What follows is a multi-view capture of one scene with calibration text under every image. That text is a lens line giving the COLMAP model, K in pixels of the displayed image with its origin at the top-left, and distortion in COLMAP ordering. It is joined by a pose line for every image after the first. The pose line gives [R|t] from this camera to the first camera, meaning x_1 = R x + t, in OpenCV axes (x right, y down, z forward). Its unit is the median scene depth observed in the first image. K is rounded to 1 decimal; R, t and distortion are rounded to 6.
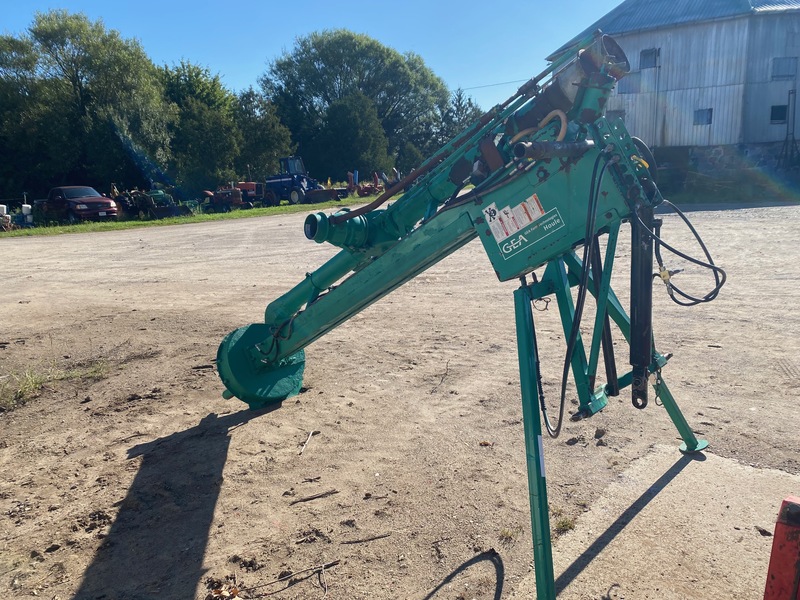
lens RADIAL K [[618.0, 0, 400.0], [0, 618.0, 300.0], [0, 0, 1]] dist [0.011933, 0.000414]
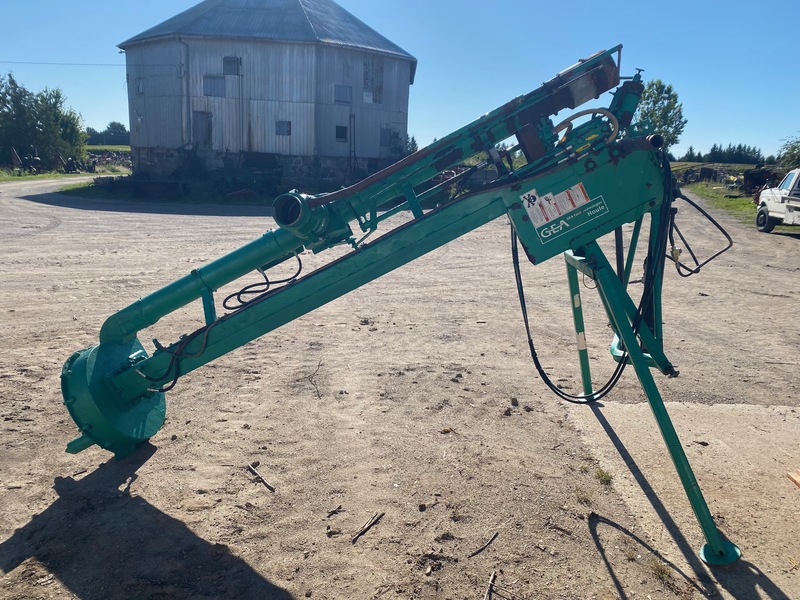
lens RADIAL K [[618.0, 0, 400.0], [0, 618.0, 300.0], [0, 0, 1]] dist [0.011933, 0.000414]
pose [[0.771818, -0.064850, 0.632528, -0.073965], [0.067290, 0.997530, 0.020164, -0.000762], [-0.632273, 0.026999, 0.774275, 0.036149]]
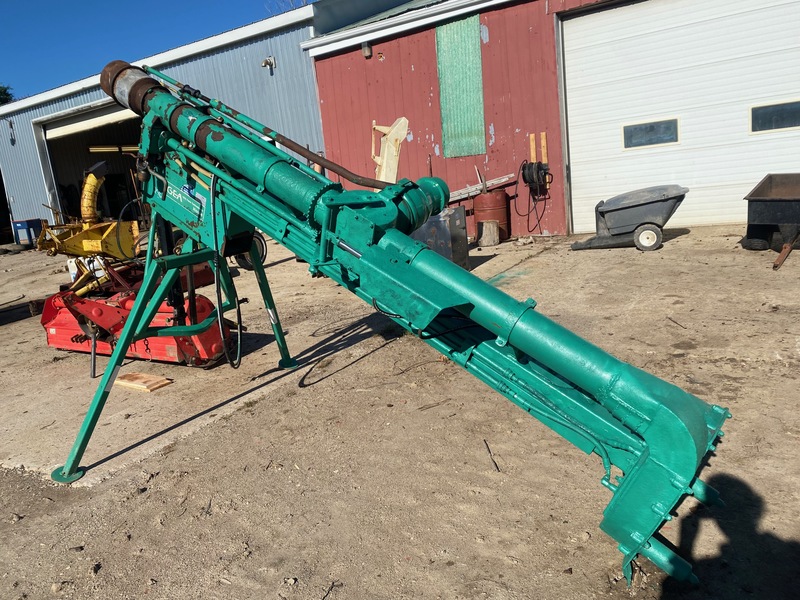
lens RADIAL K [[605.6, 0, 400.0], [0, 605.6, 300.0], [0, 0, 1]] dist [0.005813, 0.000278]
pose [[-0.979006, 0.183204, -0.089349, -0.000590], [0.129985, 0.898795, 0.418654, -0.044315], [0.157005, 0.398250, -0.903740, 0.235705]]
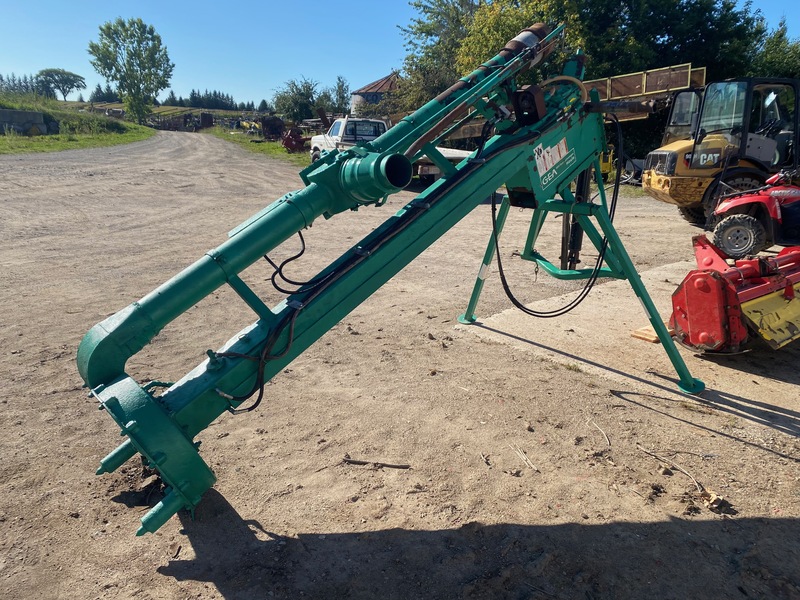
lens RADIAL K [[618.0, 0, 400.0], [0, 618.0, 300.0], [0, 0, 1]] dist [0.011933, 0.000414]
pose [[0.107811, -0.211910, 0.971324, -0.121010], [0.156579, 0.968444, 0.193903, -0.014733], [-0.981764, 0.131184, 0.137590, 0.121946]]
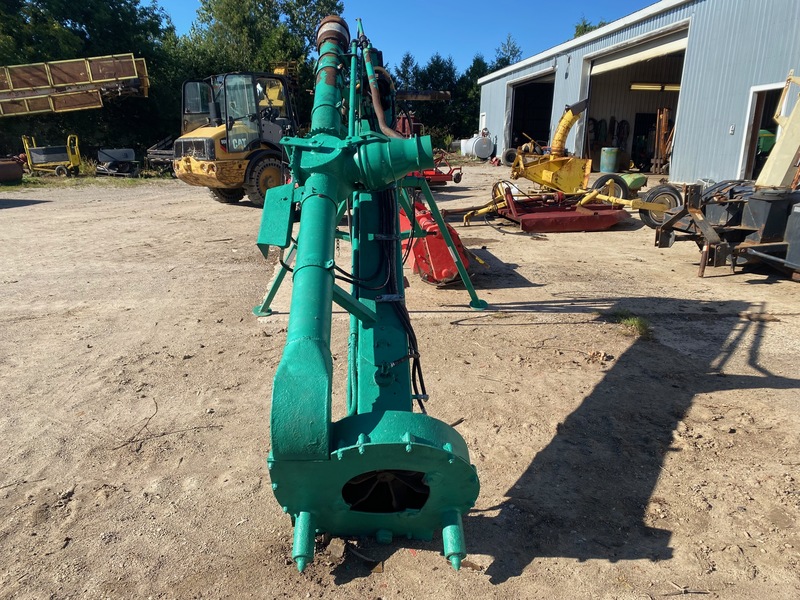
lens RADIAL K [[604.3, 0, 388.8], [0, 604.3, 303.8], [0, 0, 1]] dist [0.034193, -0.031336]
pose [[-0.707902, -0.146734, 0.690901, -0.090232], [0.171259, 0.913334, 0.369448, -0.031857], [-0.685234, 0.379856, -0.621421, 0.213352]]
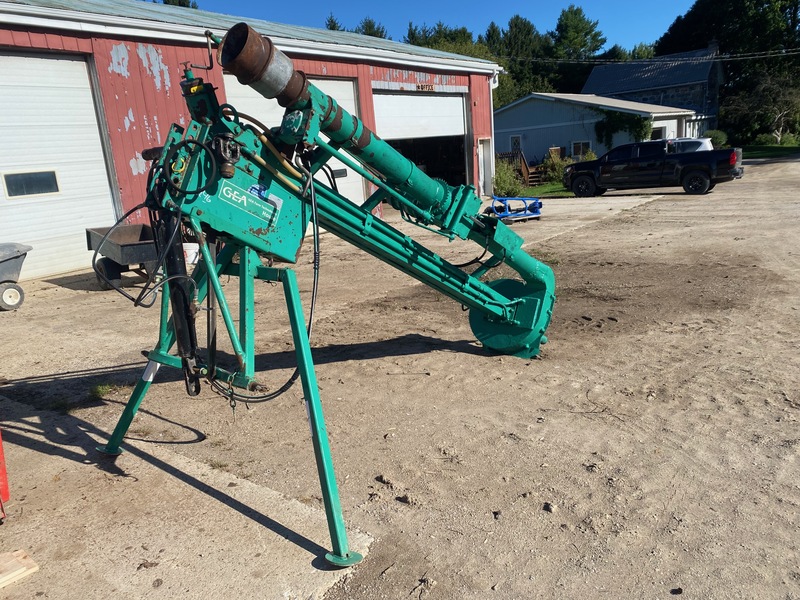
lens RADIAL K [[604.3, 0, 388.8], [0, 604.3, 303.8], [0, 0, 1]] dist [0.034193, -0.031336]
pose [[0.042340, 0.281376, -0.958663, 0.136944], [-0.142917, 0.951362, 0.272921, -0.031599], [0.988829, 0.125454, 0.080494, 0.122990]]
